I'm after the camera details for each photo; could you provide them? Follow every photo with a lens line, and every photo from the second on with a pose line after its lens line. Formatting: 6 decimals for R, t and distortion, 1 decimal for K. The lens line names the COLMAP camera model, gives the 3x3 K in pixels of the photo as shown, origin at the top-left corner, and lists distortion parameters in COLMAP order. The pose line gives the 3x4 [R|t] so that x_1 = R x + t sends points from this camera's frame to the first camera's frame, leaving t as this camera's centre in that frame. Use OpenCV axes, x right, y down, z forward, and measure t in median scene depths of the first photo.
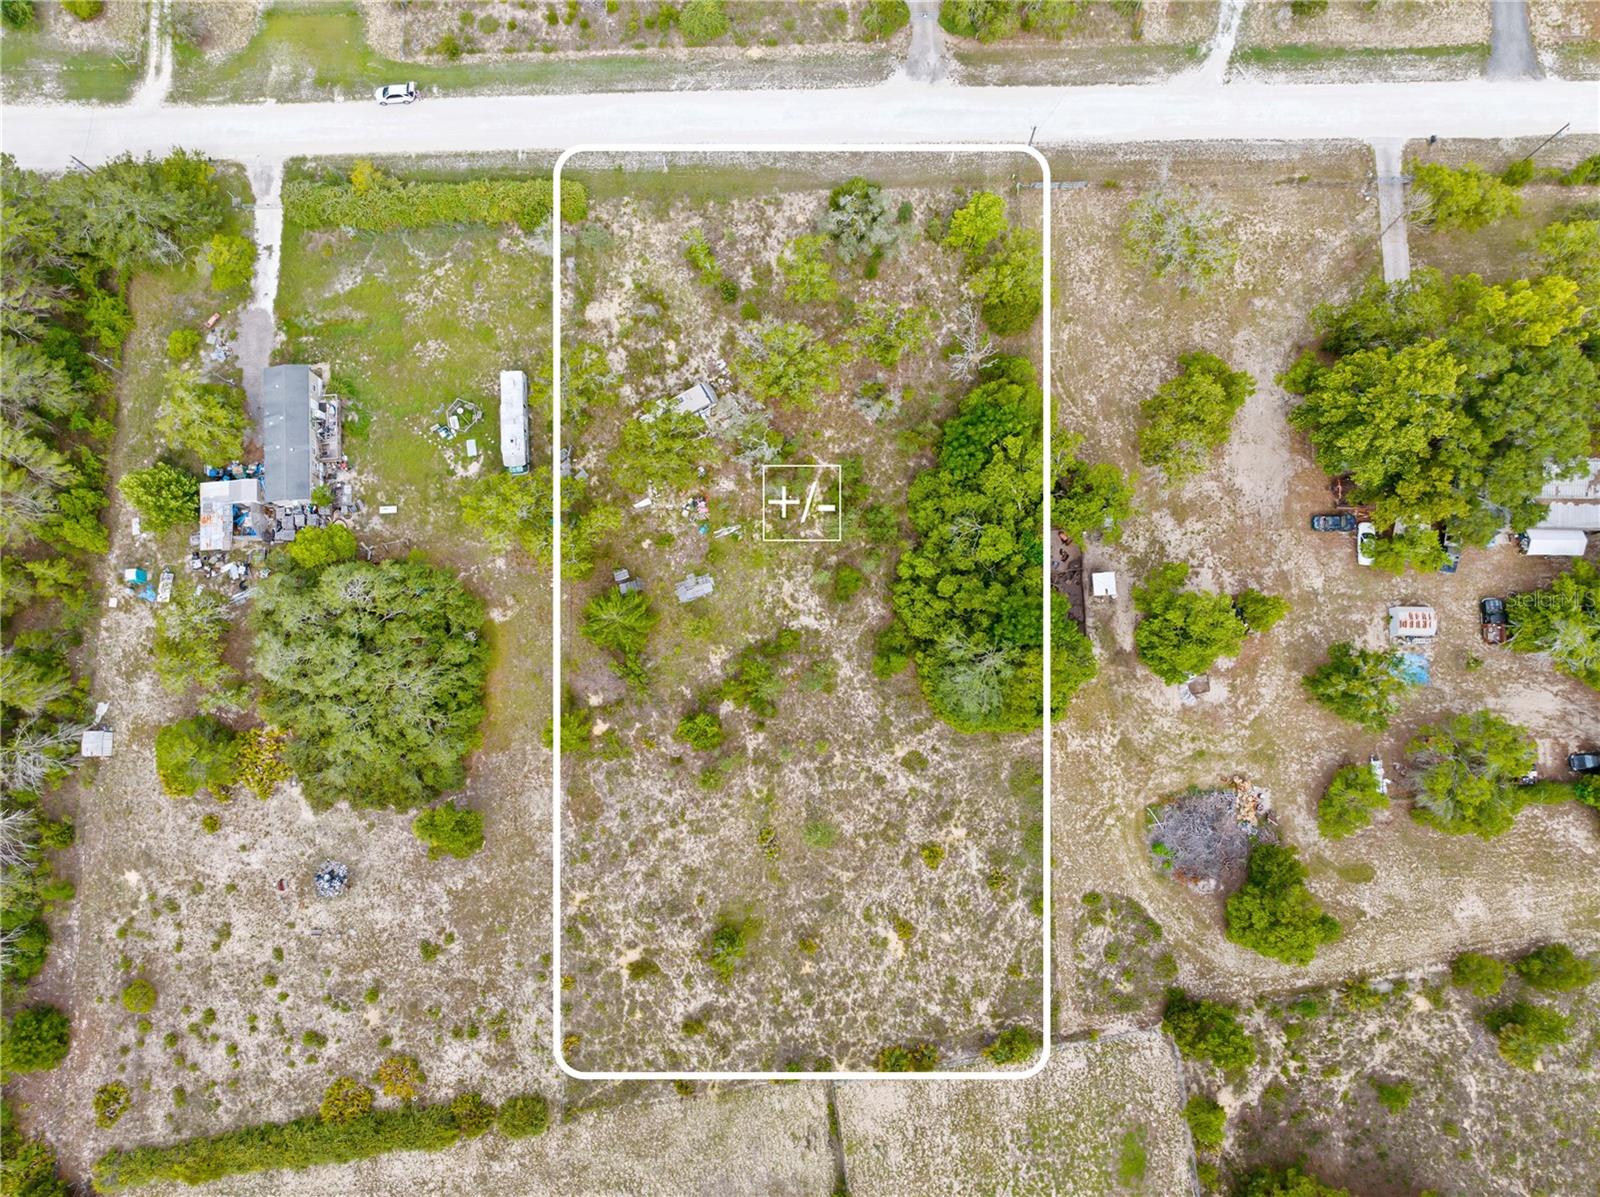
lens RADIAL K [[1127.7, 0, 800.4], [0, 1127.7, 603.6], [0, 0, 1]] dist [-0.042071, 0.008792]
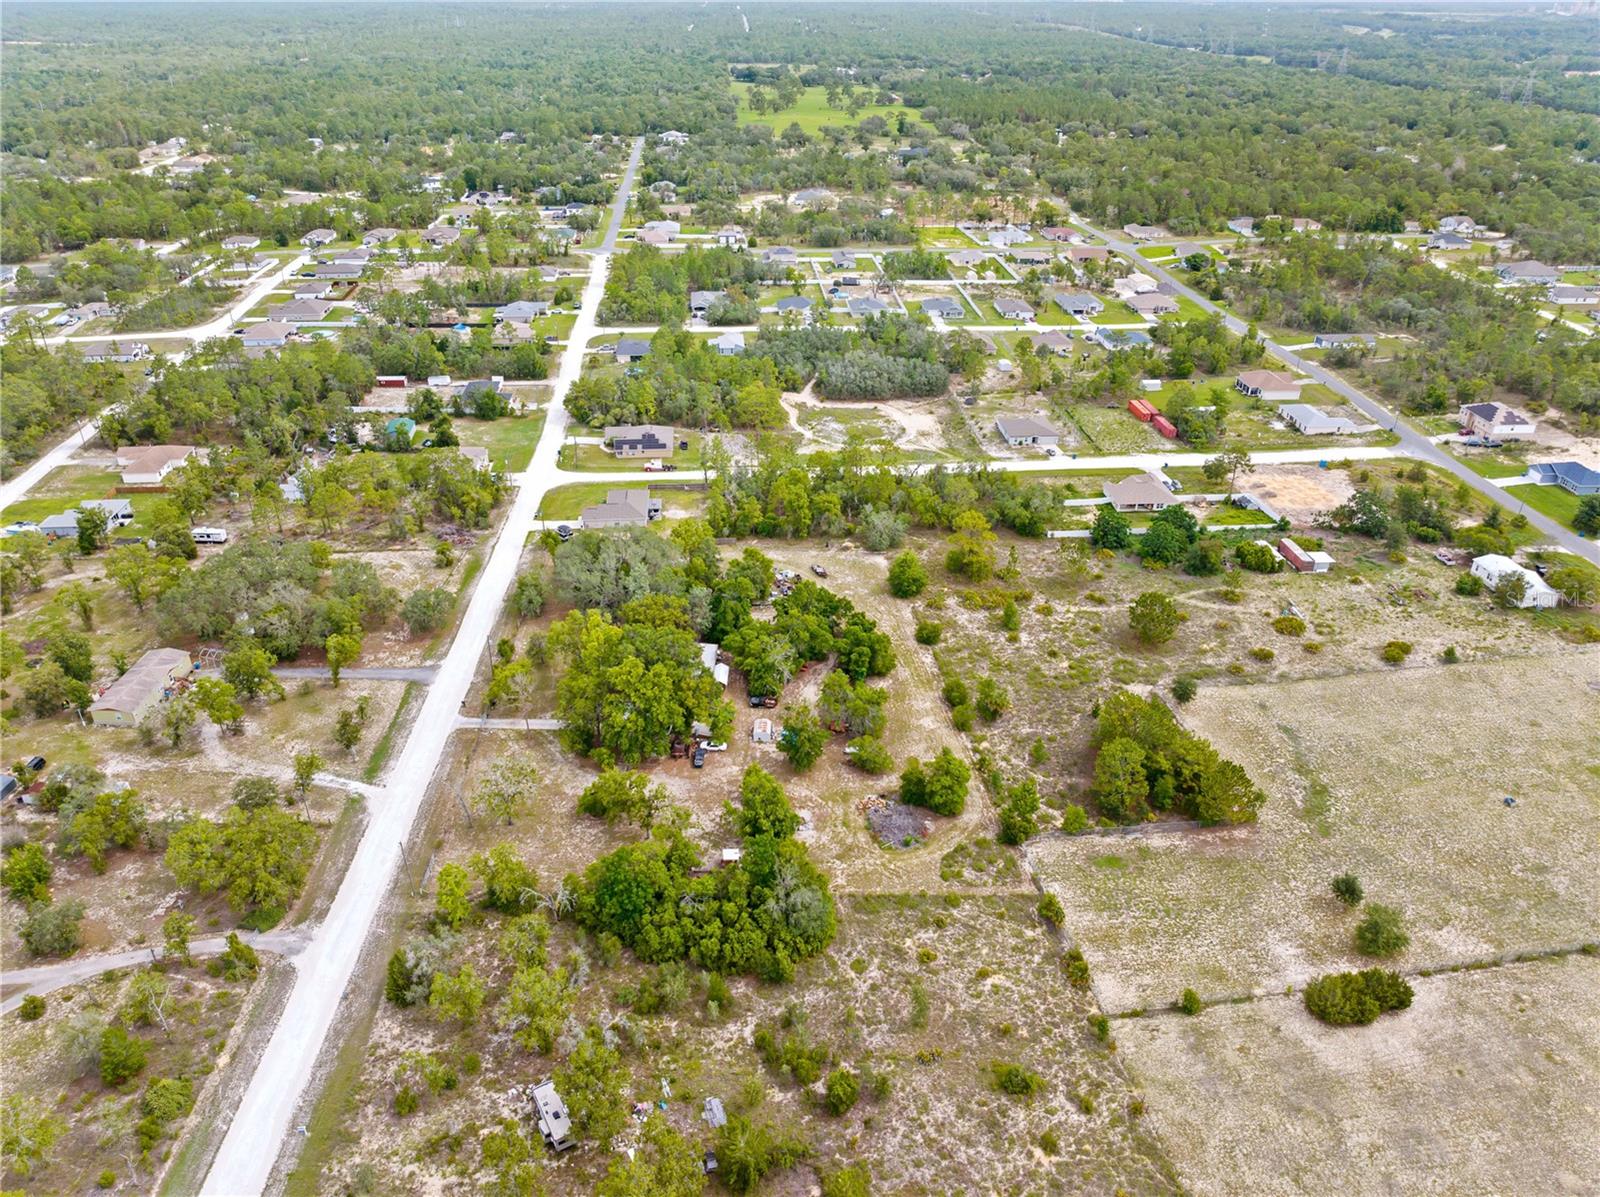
lens RADIAL K [[1127.7, 0, 800.4], [0, 1127.7, 594.7], [0, 0, 1]] dist [-0.042071, 0.008792]
pose [[-0.002457, -0.488597, 0.872506, -0.830030], [0.989296, 0.126111, 0.073407, -0.077667], [-0.145899, 0.863347, 0.483058, -0.000306]]
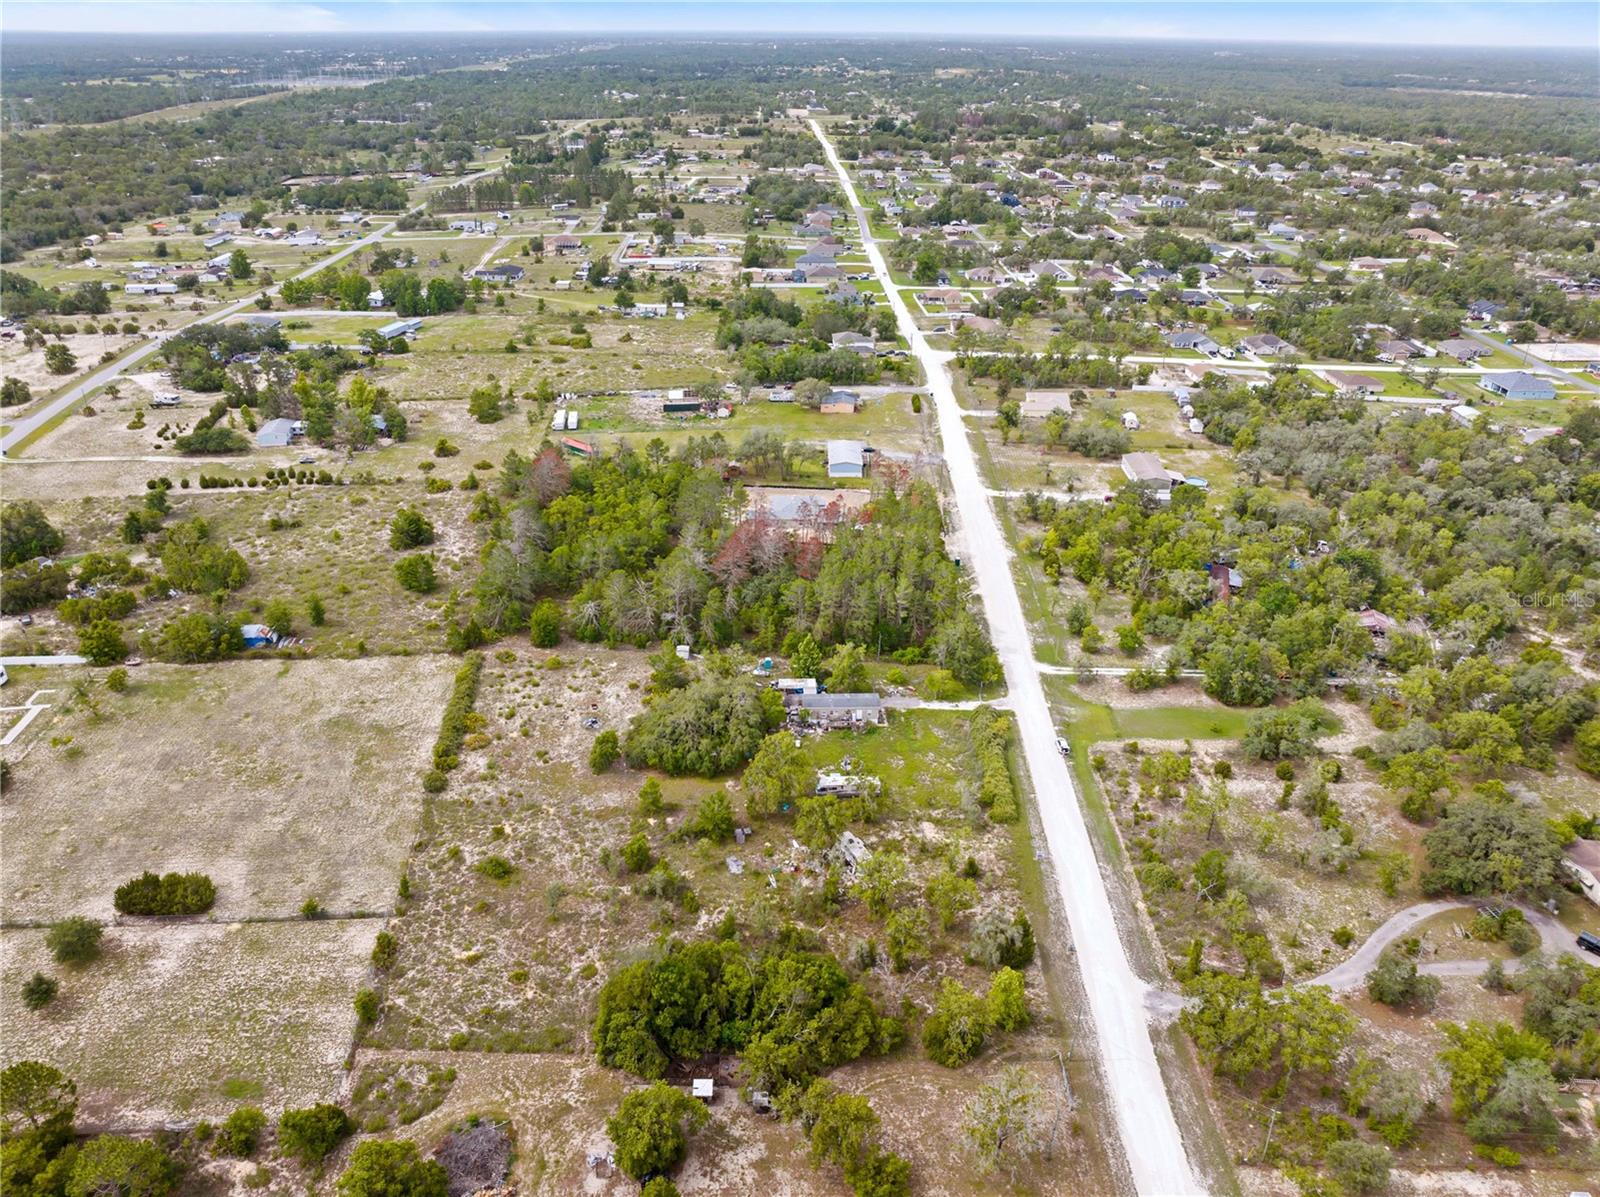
lens RADIAL K [[1127.7, 0, 794.6], [0, 1127.7, 598.8], [0, 0, 1]] dist [-0.042071, 0.008792]
pose [[-0.049985, 0.456806, -0.888161, 1.072022], [-0.990236, 0.093203, 0.103666, -0.281544], [0.130134, 0.884670, 0.447687, 0.038369]]
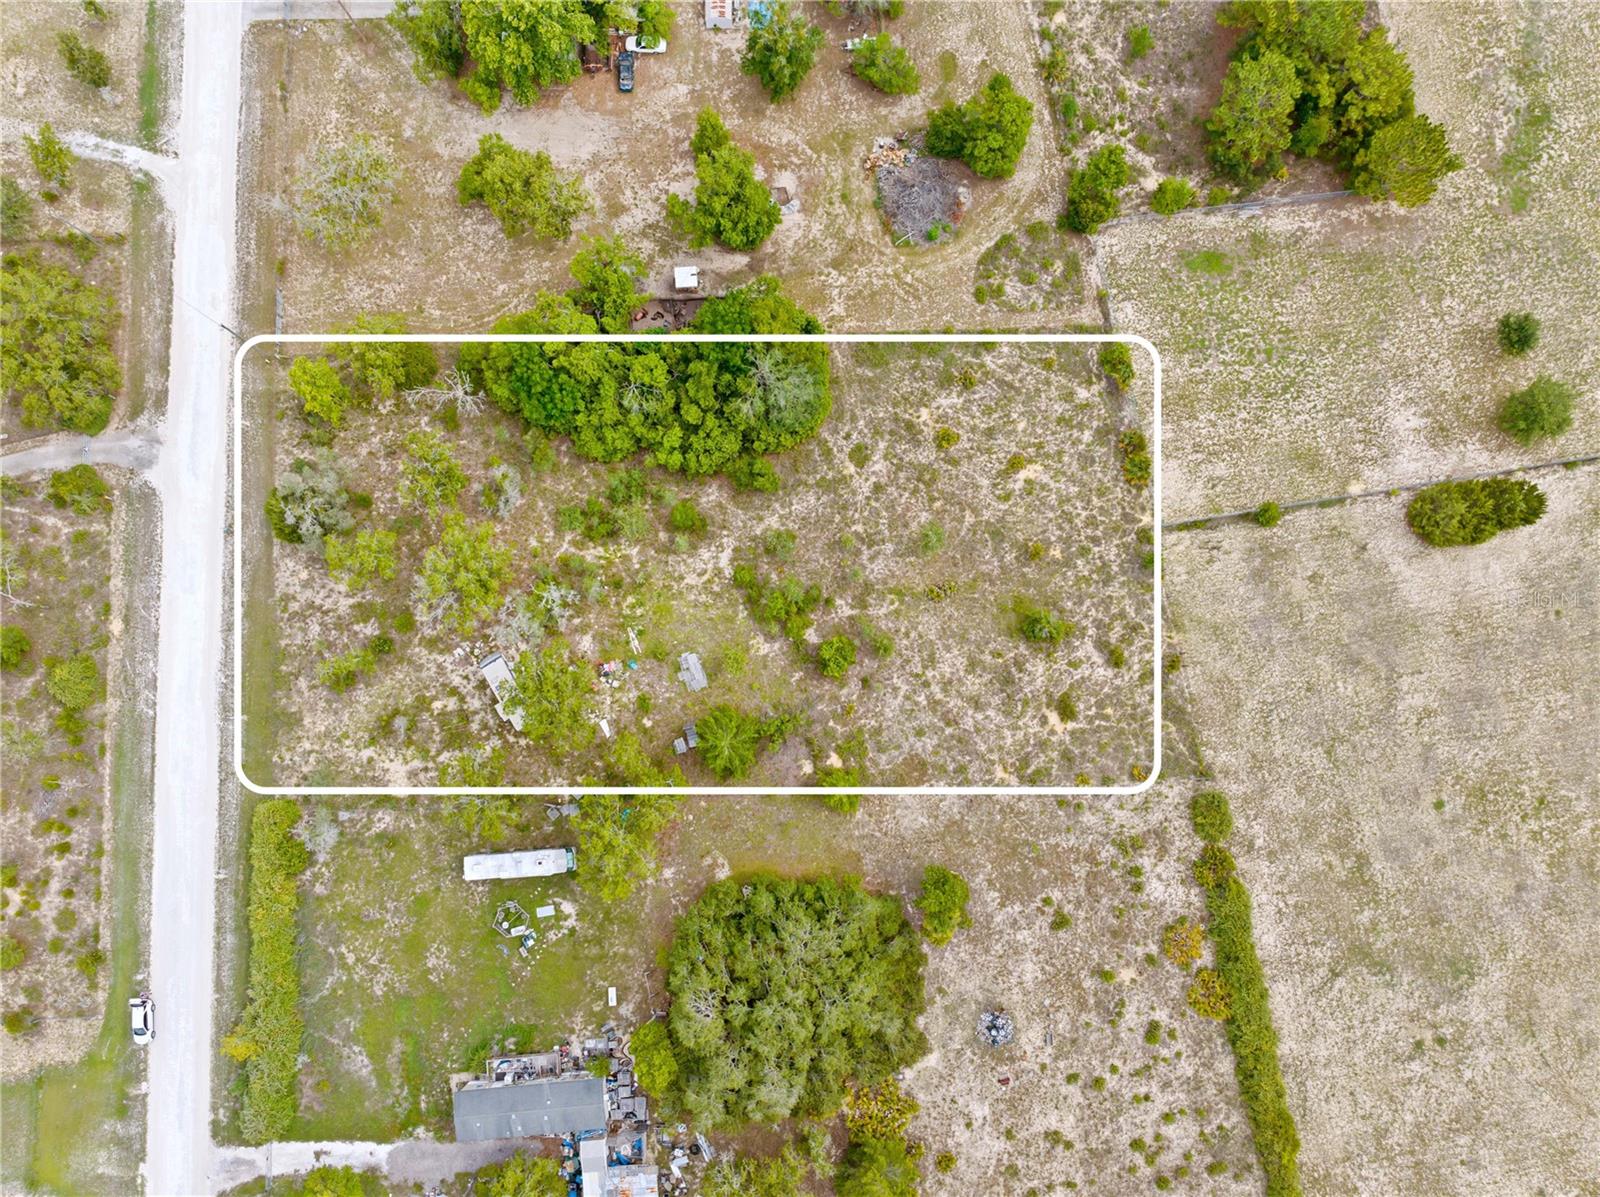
lens RADIAL K [[1127.7, 0, 800.2], [0, 1127.7, 602.0], [0, 0, 1]] dist [-0.042071, 0.008792]
pose [[-0.021342, -0.991000, 0.132146, -0.168809], [0.990684, -0.003181, 0.136144, -0.055365], [-0.134498, 0.133821, 0.981836, 0.003524]]
